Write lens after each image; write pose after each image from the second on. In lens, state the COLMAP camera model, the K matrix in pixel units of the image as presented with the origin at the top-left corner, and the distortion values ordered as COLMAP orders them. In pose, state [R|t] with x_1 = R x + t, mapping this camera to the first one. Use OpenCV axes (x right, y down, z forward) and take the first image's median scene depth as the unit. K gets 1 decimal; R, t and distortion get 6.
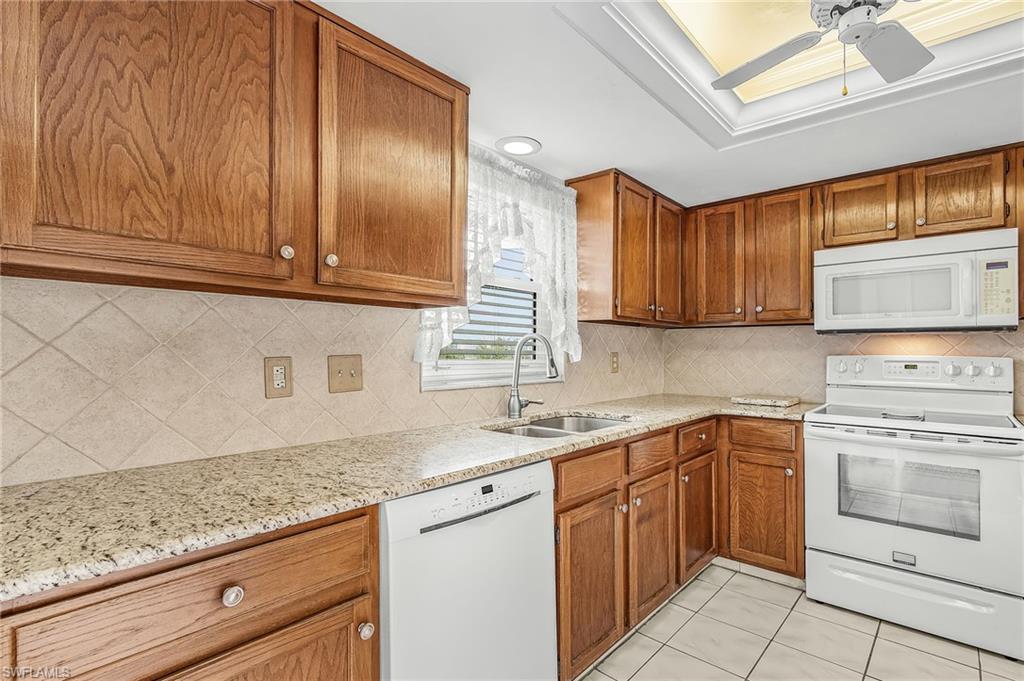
lens RADIAL K [[481.5, 0, 520.9], [0, 481.5, 340.3], [0, 0, 1]] dist [0.004368, 0.000764]
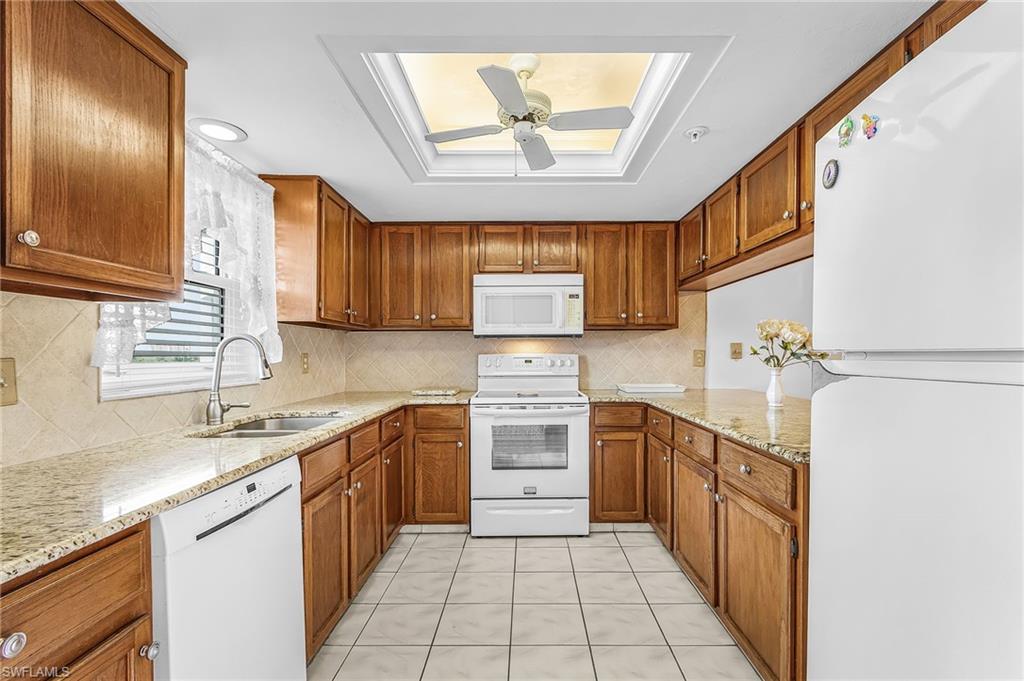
lens RADIAL K [[481.5, 0, 503.7], [0, 481.5, 346.1], [0, 0, 1]] dist [0.004368, 0.000764]
pose [[0.770538, 0.001301, 0.637393, -0.204378], [-0.006981, 0.999955, 0.006398, 0.000951], [-0.637356, -0.009380, 0.770513, -0.077582]]
